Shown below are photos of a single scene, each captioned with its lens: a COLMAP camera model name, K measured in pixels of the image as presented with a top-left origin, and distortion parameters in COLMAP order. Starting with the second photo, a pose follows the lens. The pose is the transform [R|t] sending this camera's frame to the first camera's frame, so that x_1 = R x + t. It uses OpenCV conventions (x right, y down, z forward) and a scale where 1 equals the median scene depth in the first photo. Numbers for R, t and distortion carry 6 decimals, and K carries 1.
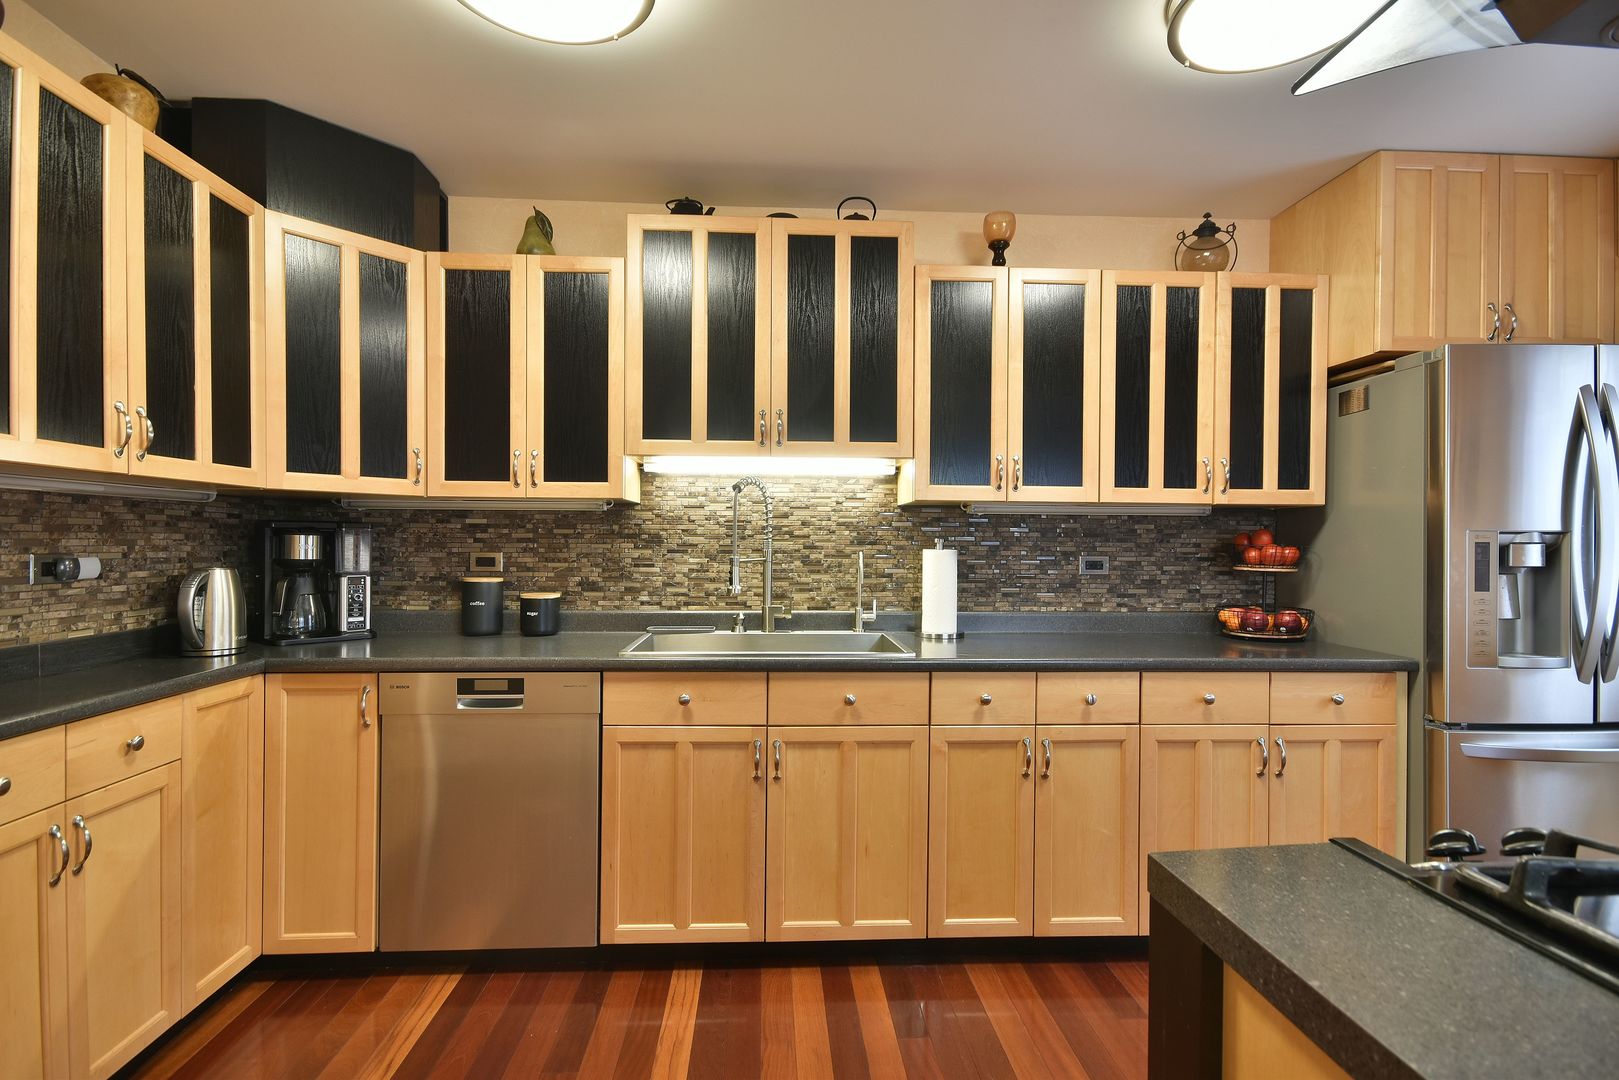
lens RADIAL K [[776.7, 0, 810.0], [0, 776.7, 545.2], [0, 0, 1]] dist [0.003493, 0.000103]
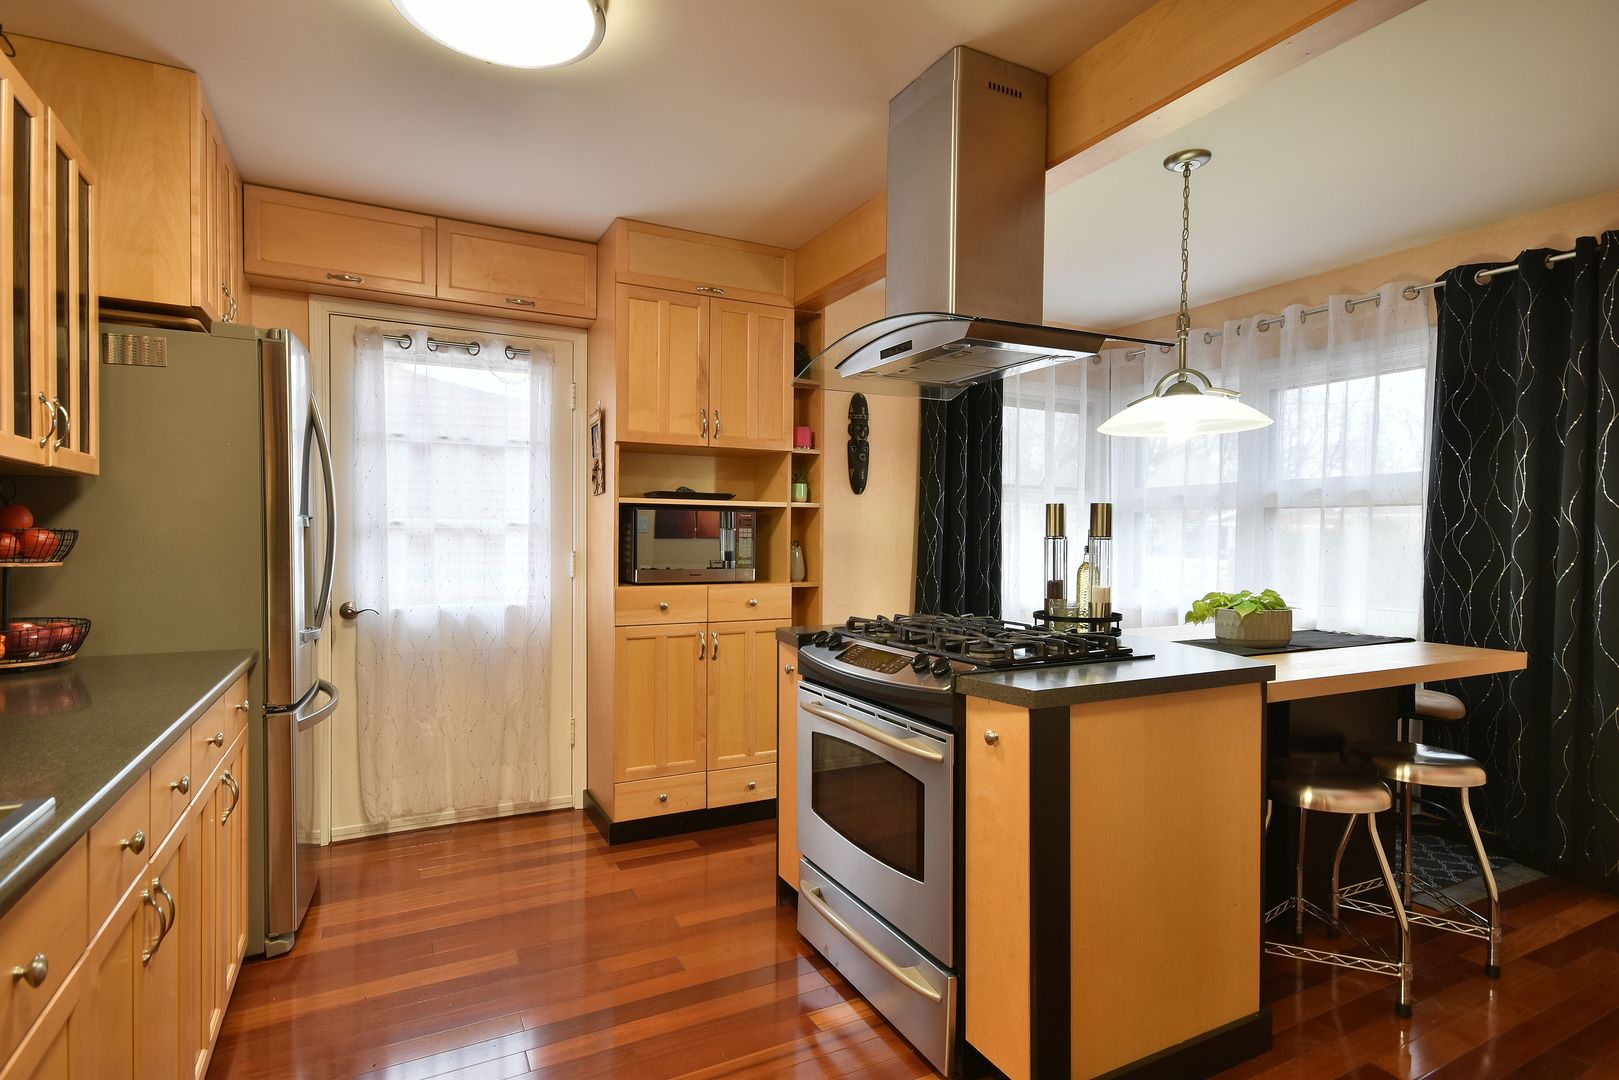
lens RADIAL K [[818.8, 0, 807.7], [0, 818.8, 543.8], [0, 0, 1]] dist [0.011429, -0.000427]
pose [[-0.406394, -0.020263, 0.913473, -0.355703], [-0.006210, 0.999792, 0.019415, -0.005421], [-0.913677, 0.002218, -0.406435, 0.680429]]
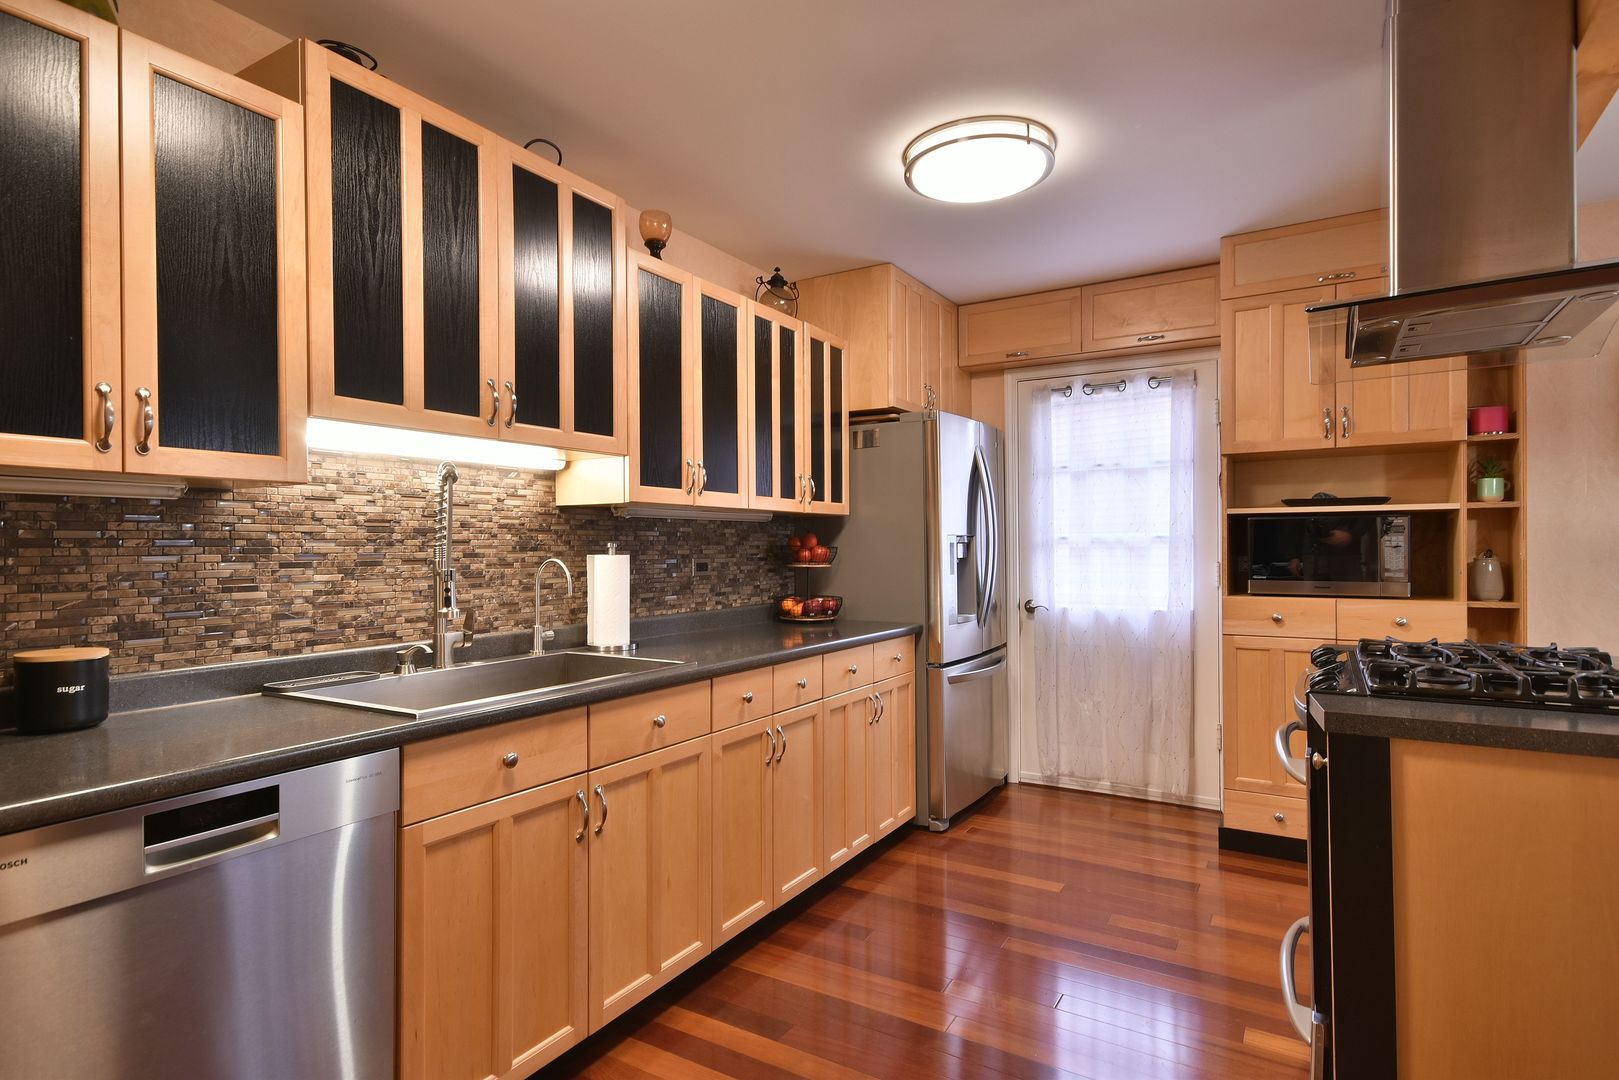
lens RADIAL K [[840.4, 0, 806.9], [0, 840.4, 543.4], [0, 0, 1]] dist [0.014473, 0.000365]
pose [[0.565334, -0.007289, 0.824830, -0.544156], [0.013655, 0.999907, -0.000523, -0.004488], [-0.824749, 0.011559, 0.565381, 0.248509]]
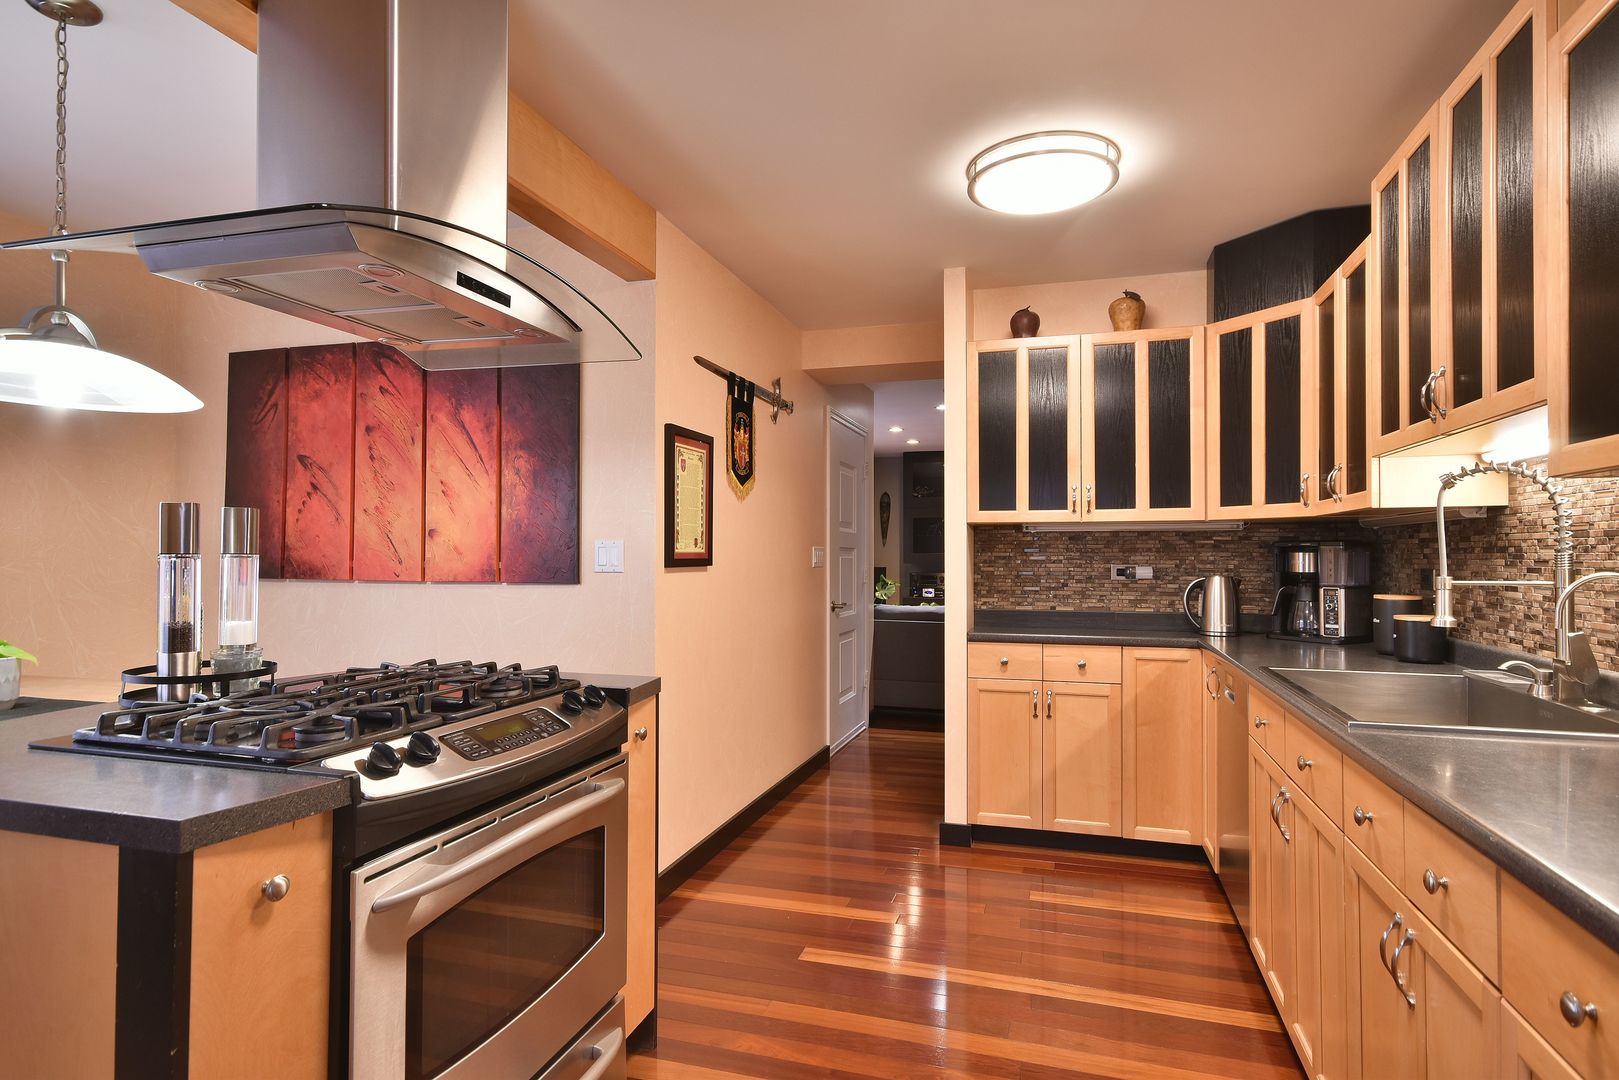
lens RADIAL K [[856.2, 0, 809.5], [0, 856.2, 540.0], [0, 0, 1]] dist [0.001723, 0.000725]
pose [[-0.342805, -0.022976, -0.939126, 0.824191], [-0.007693, 0.999736, -0.021651, 0.002281], [0.939375, -0.000197, -0.342891, 0.685087]]
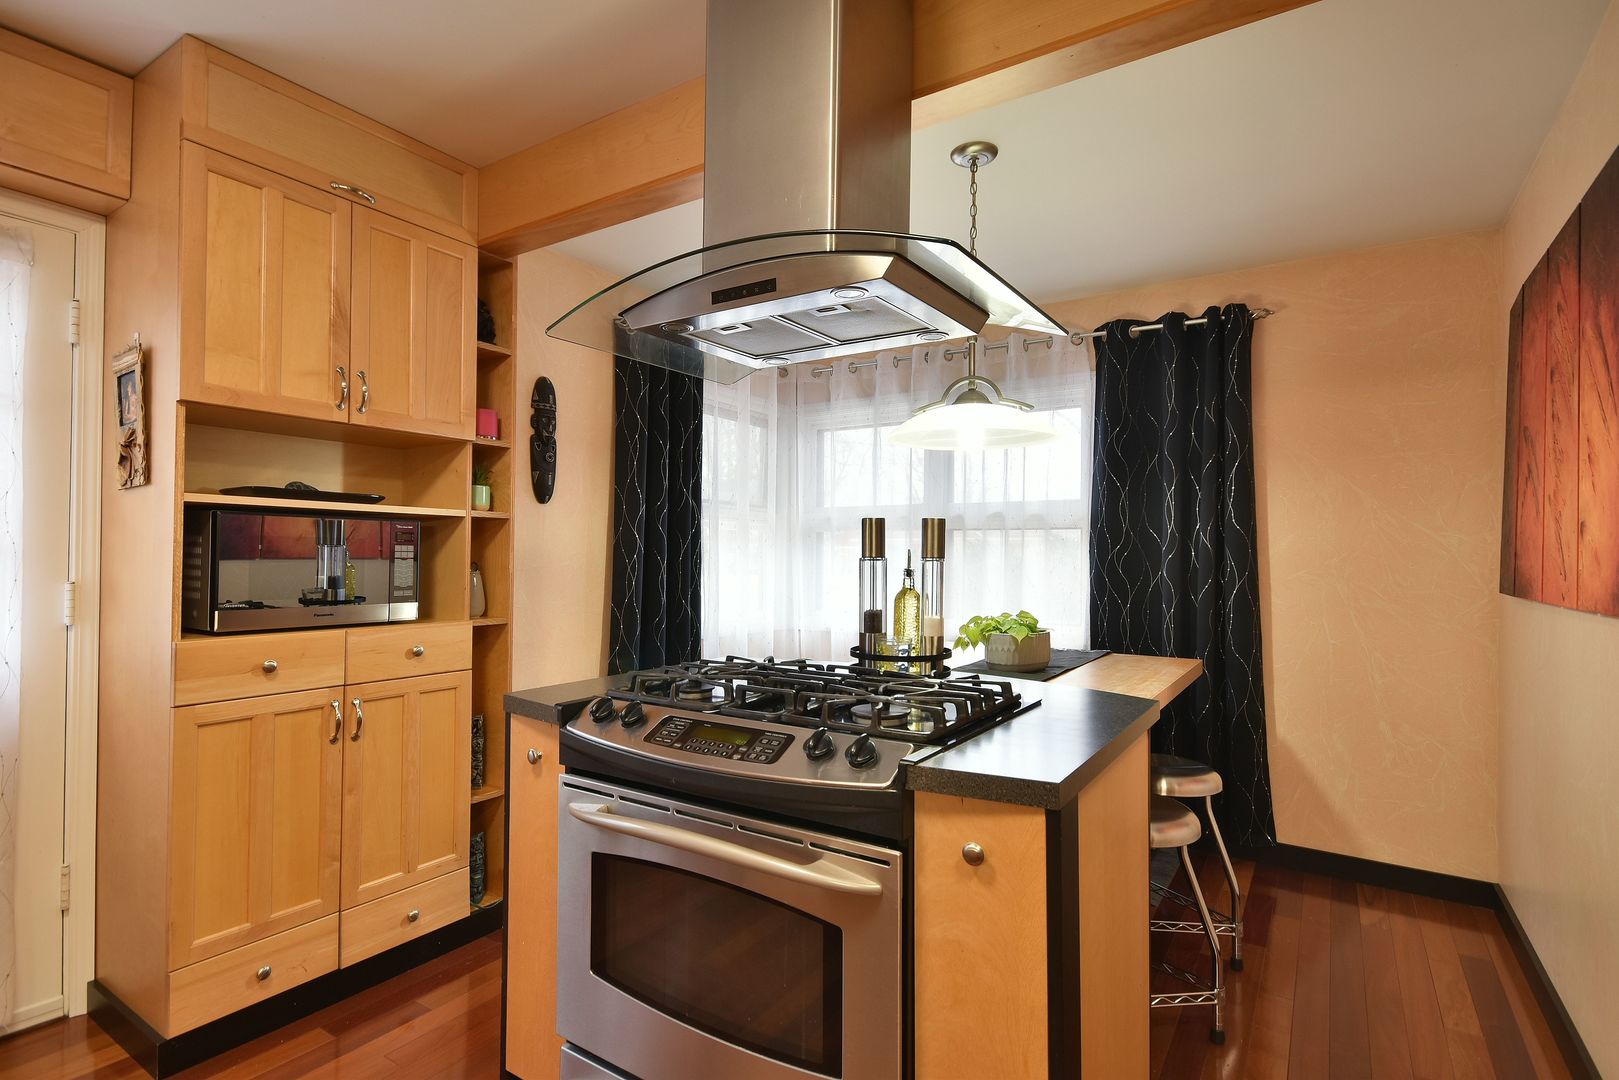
lens RADIAL K [[793.7, 0, 809.0], [0, 793.7, 546.2], [0, 0, 1]] dist [0.018131, -0.007894]
pose [[-0.802193, -0.005309, 0.597042, -0.013674], [-0.011365, 0.999915, -0.006379, -0.002409], [-0.596957, -0.011903, -0.802185, 0.683619]]
